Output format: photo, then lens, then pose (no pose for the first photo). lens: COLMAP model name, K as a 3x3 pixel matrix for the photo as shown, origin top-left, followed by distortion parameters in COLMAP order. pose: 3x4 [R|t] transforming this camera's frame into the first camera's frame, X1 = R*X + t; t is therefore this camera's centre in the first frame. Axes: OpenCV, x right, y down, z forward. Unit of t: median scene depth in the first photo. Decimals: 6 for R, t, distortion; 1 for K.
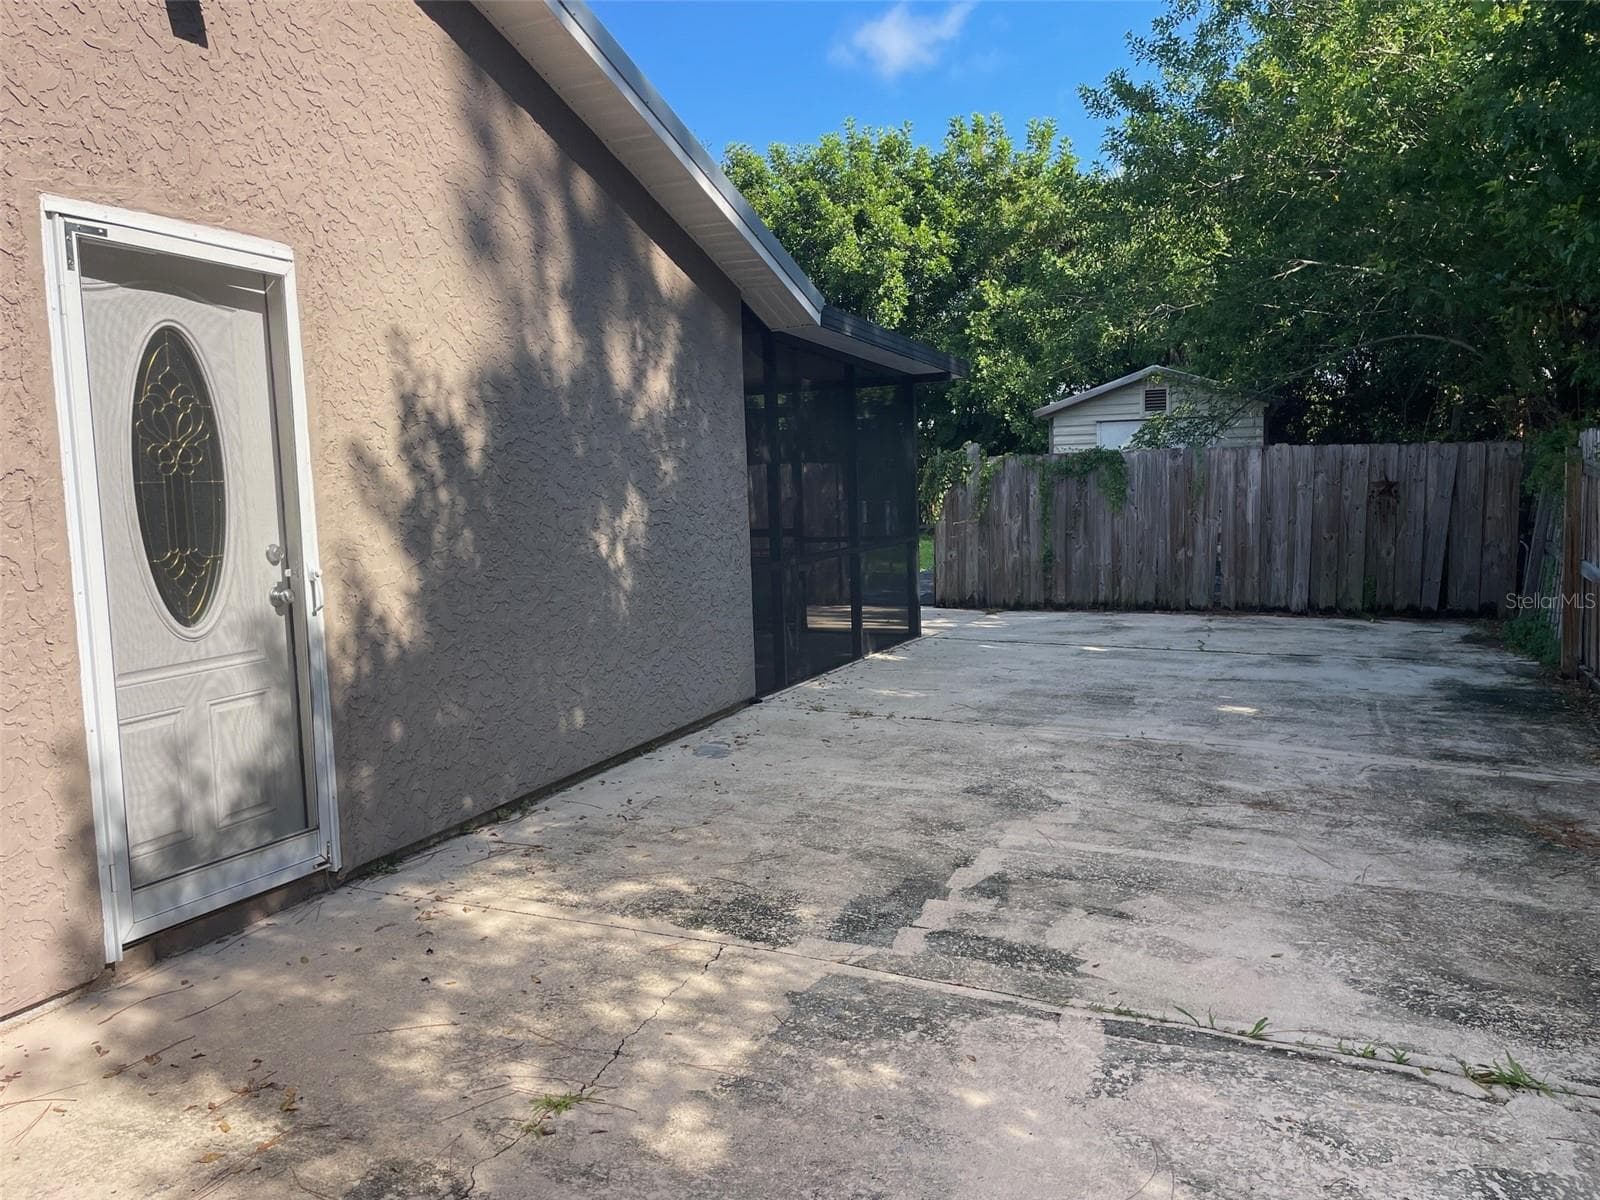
lens RADIAL K [[1118.0, 0, 800.6], [0, 1118.0, 597.3], [0, 0, 1]] dist [0.023048, -0.006918]
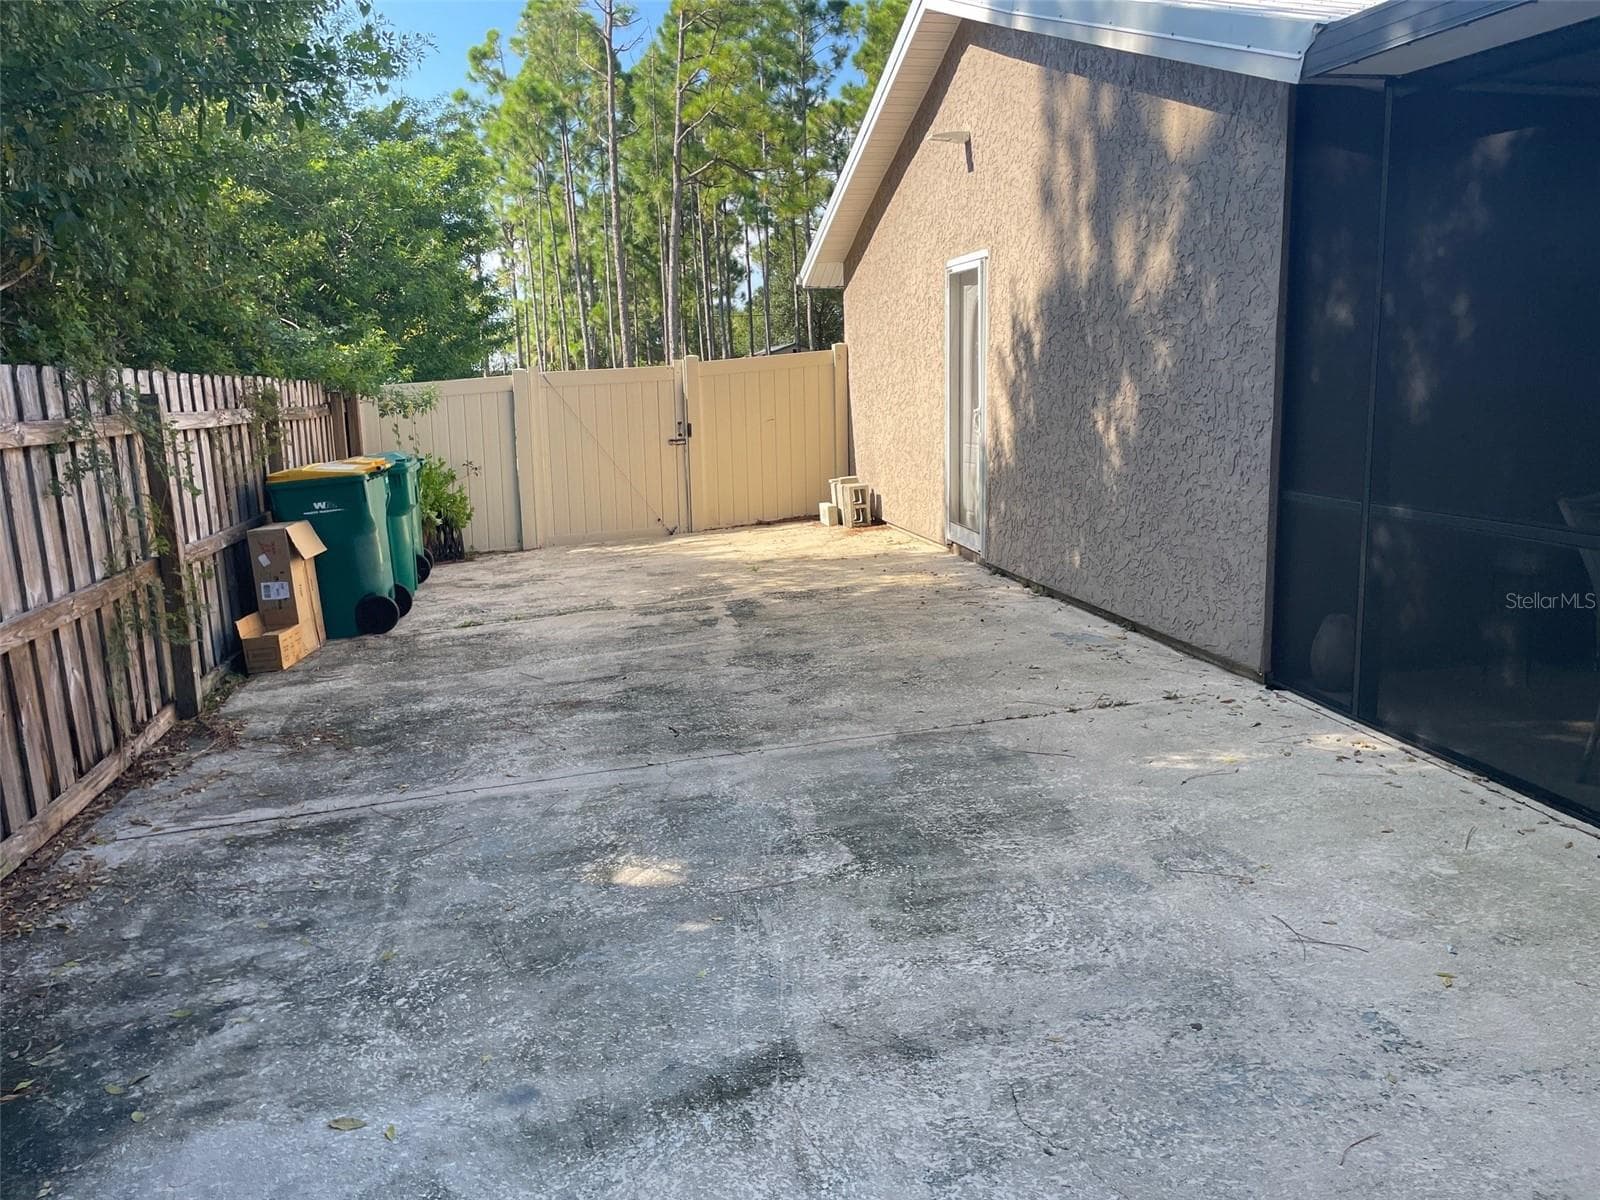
lens RADIAL K [[1228.3, 0, 795.1], [0, 1228.3, 595.3], [0, 0, 1]] dist [0.068373, -0.068685]
pose [[-0.816247, 0.147059, -0.558672, 0.862654], [-0.012900, 0.962176, 0.272122, -0.231056], [0.577559, 0.229325, -0.783476, 1.978865]]
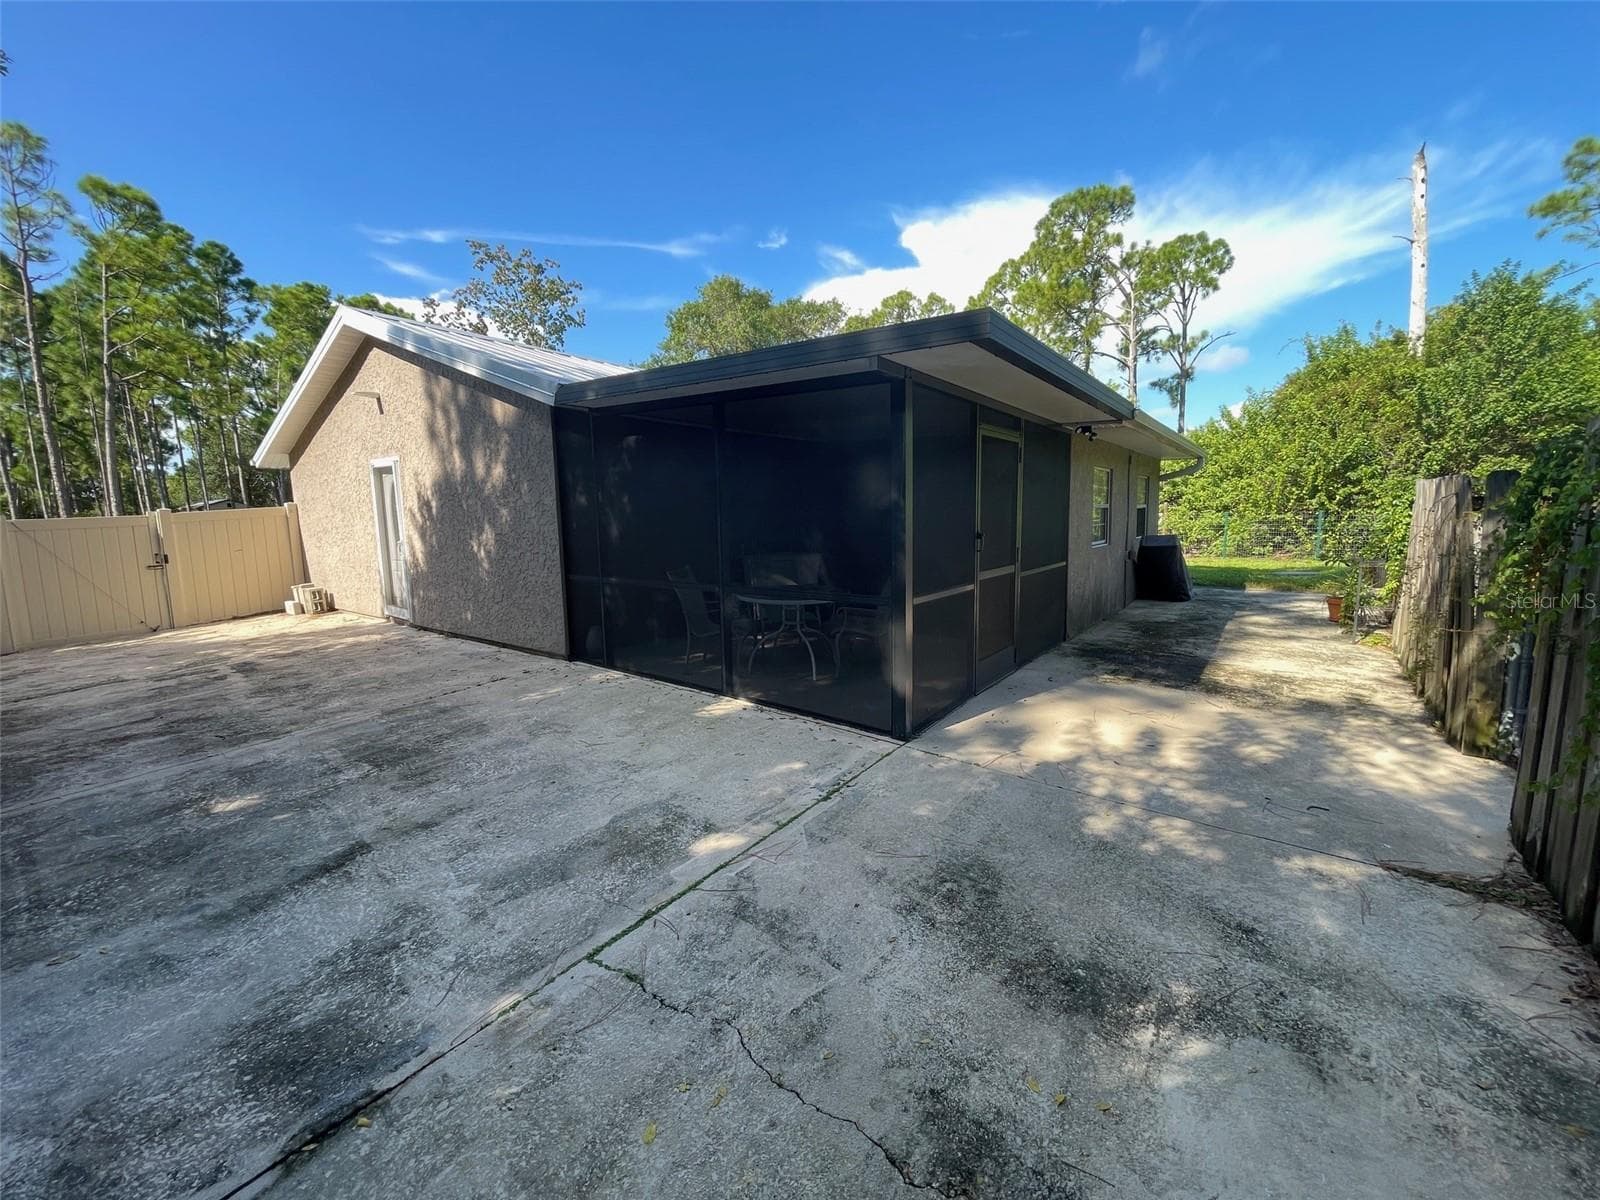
lens RADIAL K [[652.5, 0, 803.6], [0, 652.5, 594.9], [0, 0, 1]] dist [0.001853, 0.000407]
pose [[-0.233377, 0.153752, -0.960154, 1.038573], [-0.076596, 0.981445, 0.175779, -0.255158], [0.969365, 0.114567, -0.217270, 2.098058]]
